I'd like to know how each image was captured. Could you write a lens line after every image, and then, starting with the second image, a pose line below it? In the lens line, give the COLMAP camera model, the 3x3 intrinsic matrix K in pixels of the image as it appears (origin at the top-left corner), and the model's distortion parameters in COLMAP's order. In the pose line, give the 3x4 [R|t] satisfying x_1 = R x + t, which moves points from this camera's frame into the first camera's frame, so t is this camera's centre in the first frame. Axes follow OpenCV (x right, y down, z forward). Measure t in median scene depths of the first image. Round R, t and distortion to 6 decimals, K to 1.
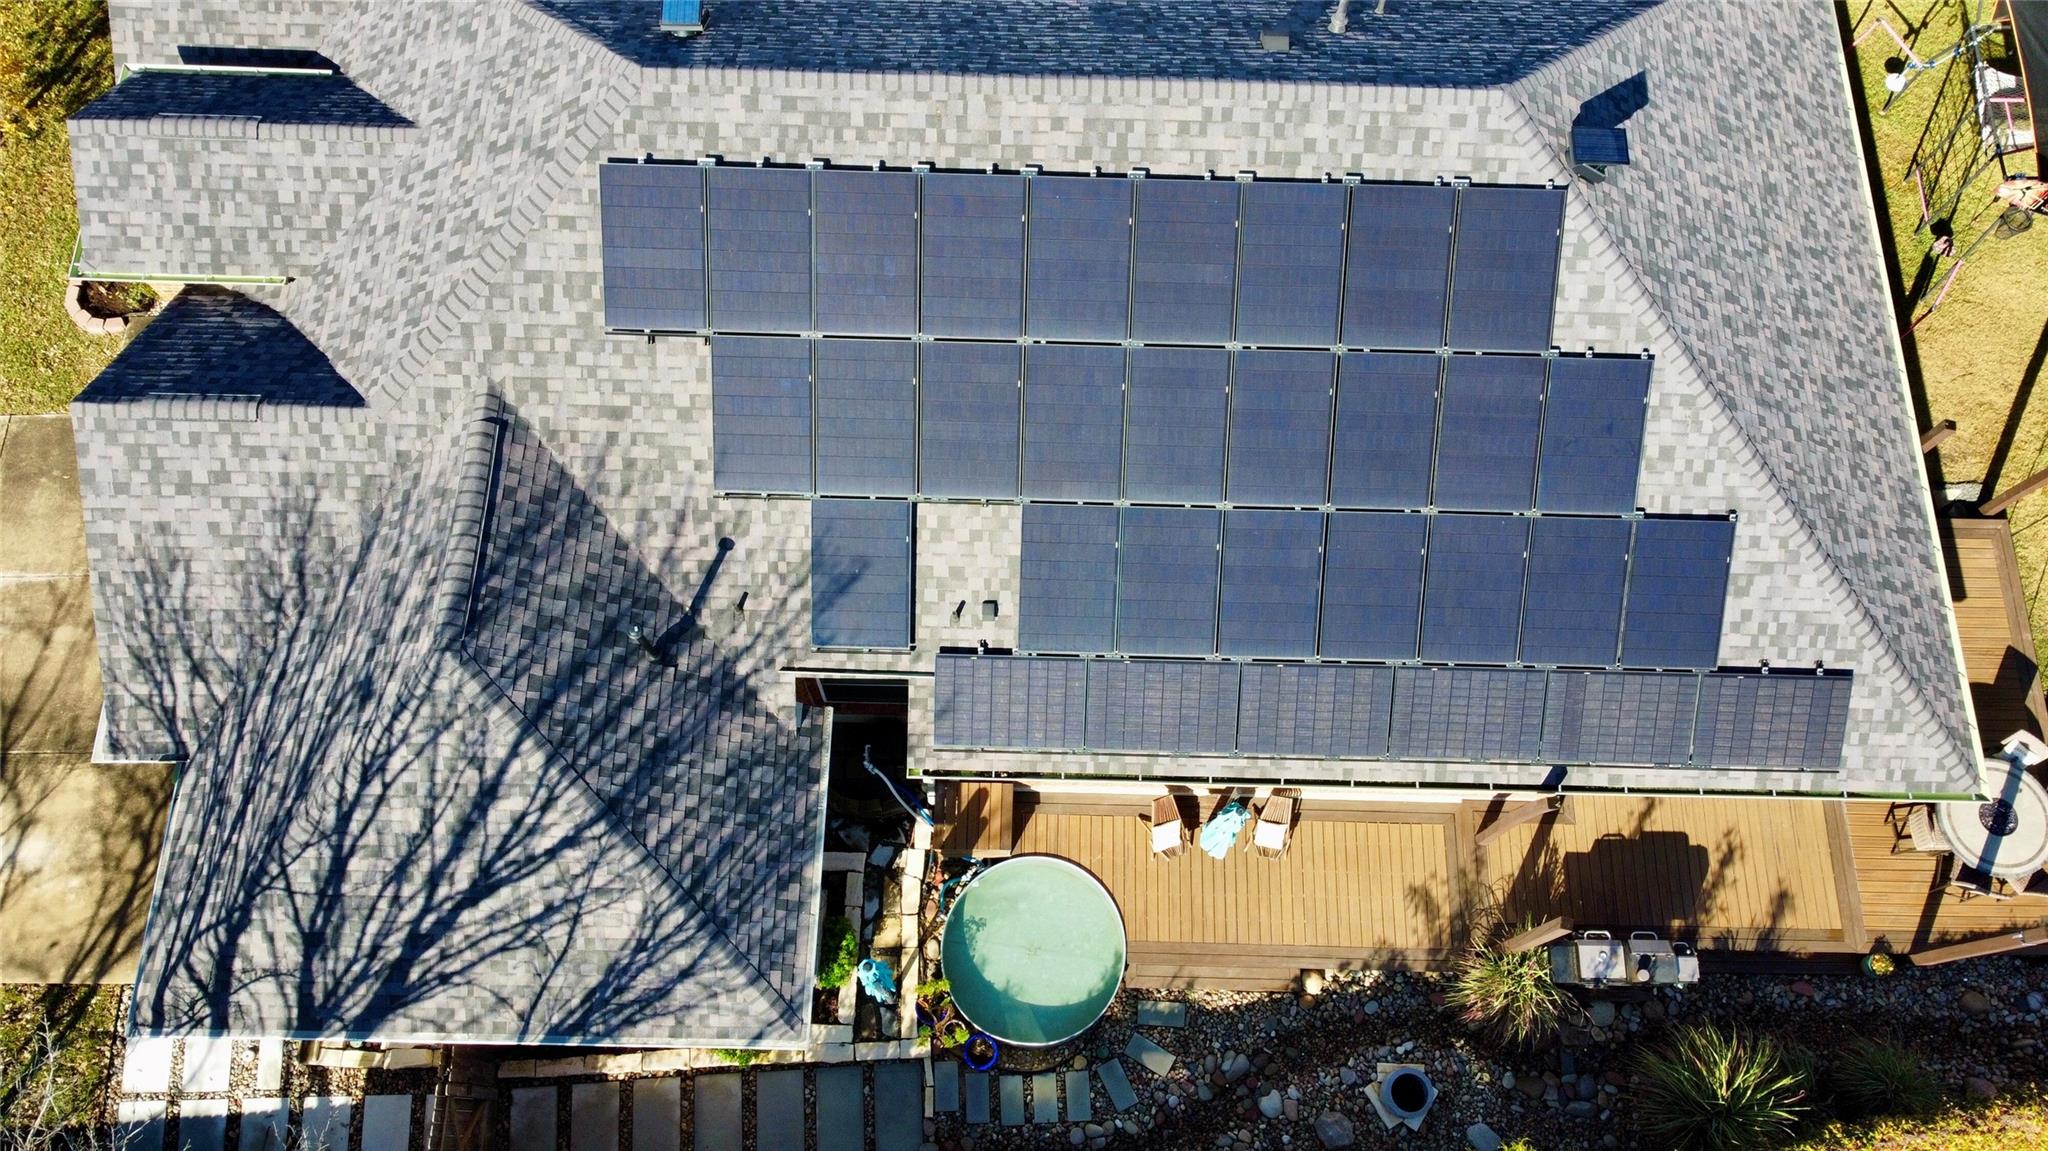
lens RADIAL K [[1514.8, 0, 1023.5], [0, 1514.8, 572.4], [0, 0, 1]] dist [0.017678, -0.001243]
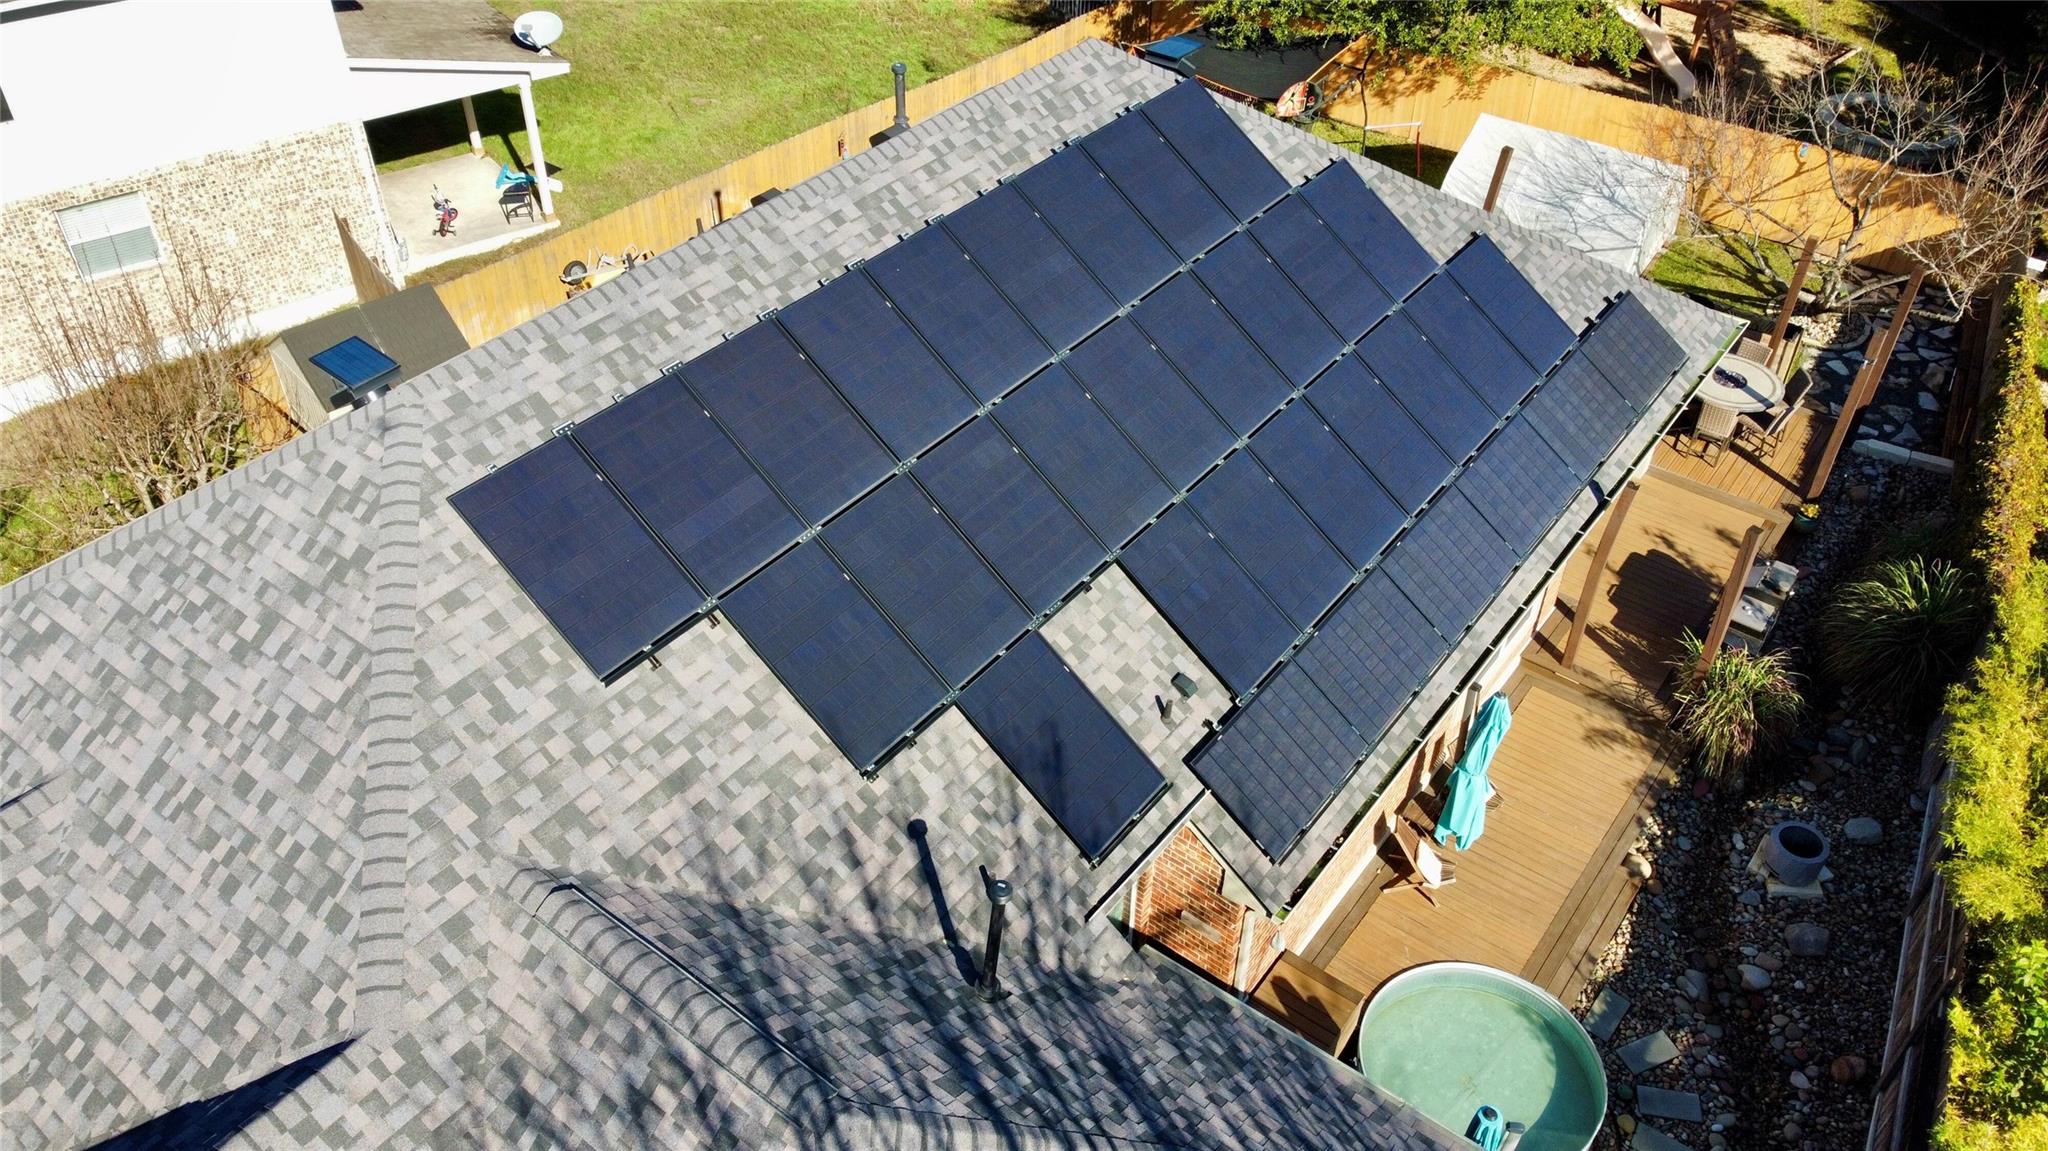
lens RADIAL K [[1540.4, 0, 1025.4], [0, 1540.4, 577.6], [0, 0, 1]] dist [0.005140, 0.003141]
pose [[0.590301, -0.531676, 0.607343, -0.524006], [0.758858, 0.621978, -0.193076, 0.082549], [-0.275100, 0.574859, 0.770621, 0.369826]]
